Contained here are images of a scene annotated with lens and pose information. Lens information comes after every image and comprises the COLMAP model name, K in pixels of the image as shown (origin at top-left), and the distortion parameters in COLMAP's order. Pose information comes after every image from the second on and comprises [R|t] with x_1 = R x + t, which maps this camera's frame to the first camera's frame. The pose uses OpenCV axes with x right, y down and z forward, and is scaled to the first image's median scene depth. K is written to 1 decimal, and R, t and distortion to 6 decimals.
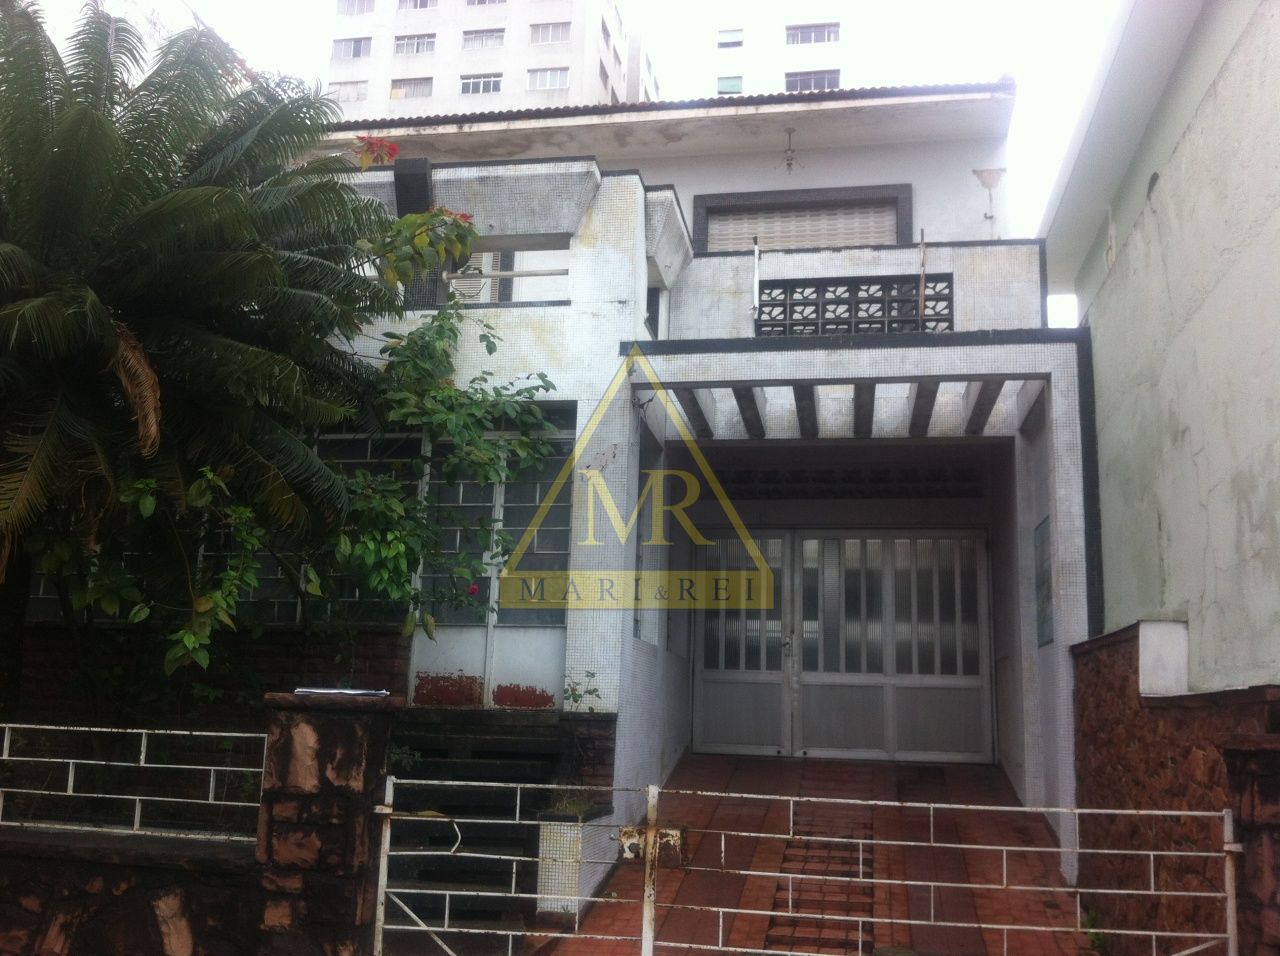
lens RADIAL K [[1203.4, 0, 622.7], [0, 1203.4, 424.5], [0, 0, 1]] dist [-0.014486, -0.059589]
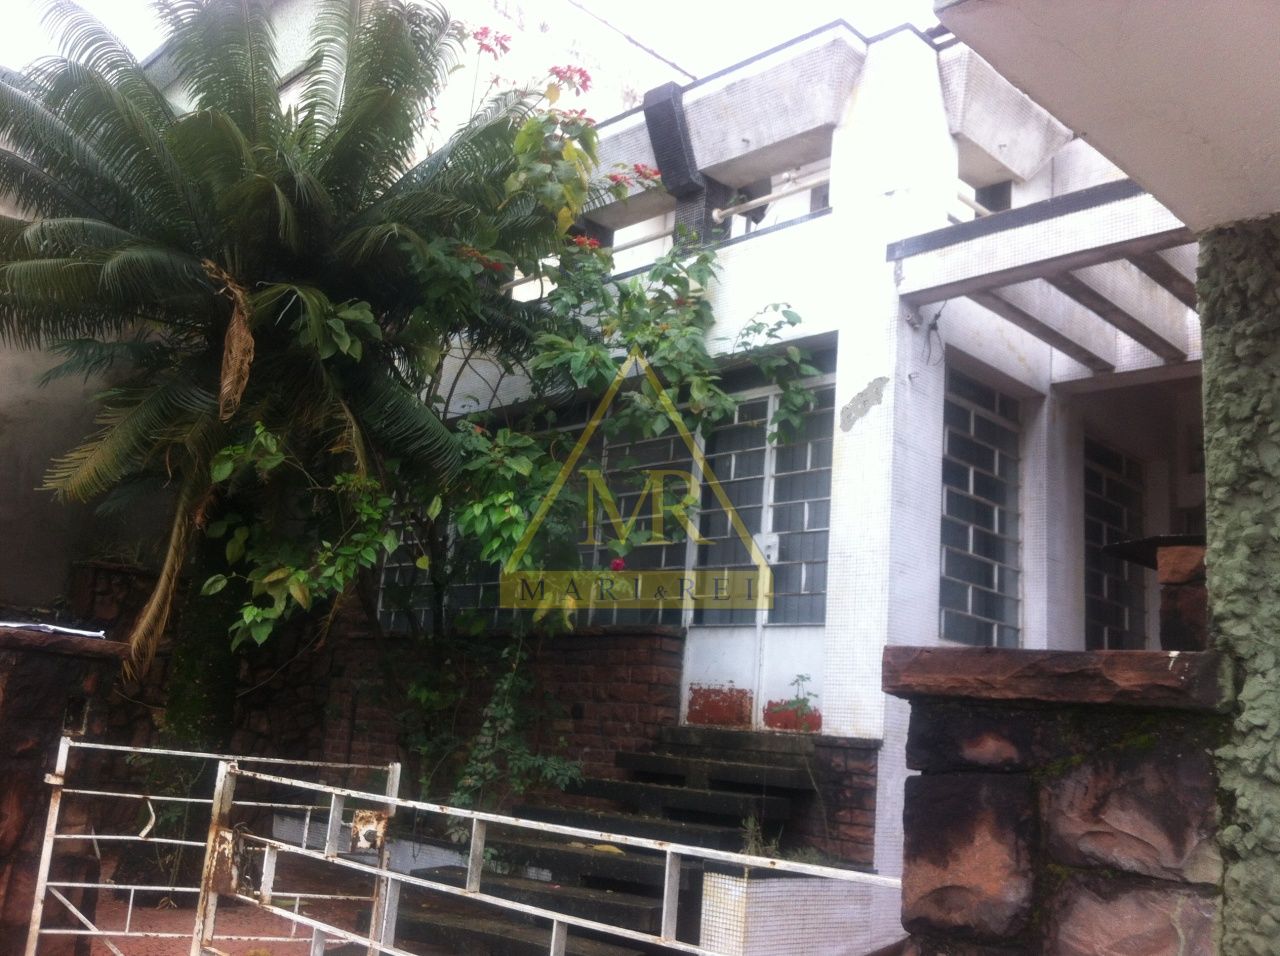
lens RADIAL K [[1203.4, 0, 622.7], [0, 1203.4, 424.5], [0, 0, 1]] dist [-0.014486, -0.059589]
pose [[0.806790, -0.107222, -0.581028, 0.312316], [0.073237, 0.993960, -0.081730, 0.099954], [0.586281, 0.023386, 0.809770, 0.321149]]
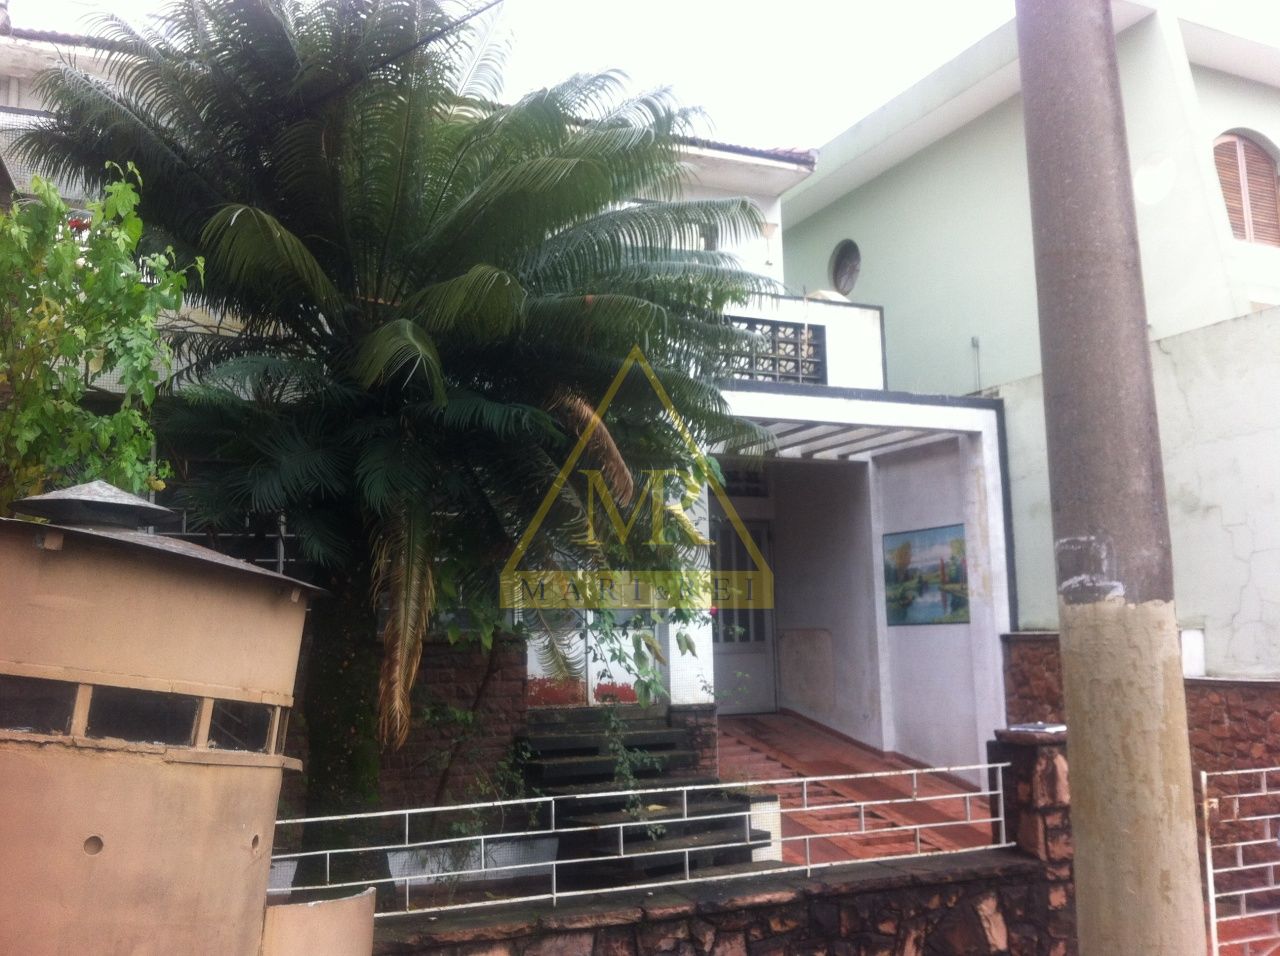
lens RADIAL K [[1203.4, 0, 622.7], [0, 1203.4, 424.5], [0, 0, 1]] dist [-0.014486, -0.059589]
pose [[0.832794, 0.057415, 0.550598, -0.745416], [-0.090889, 0.995291, 0.033685, -0.061524], [-0.546071, -0.078096, 0.834091, 0.094870]]
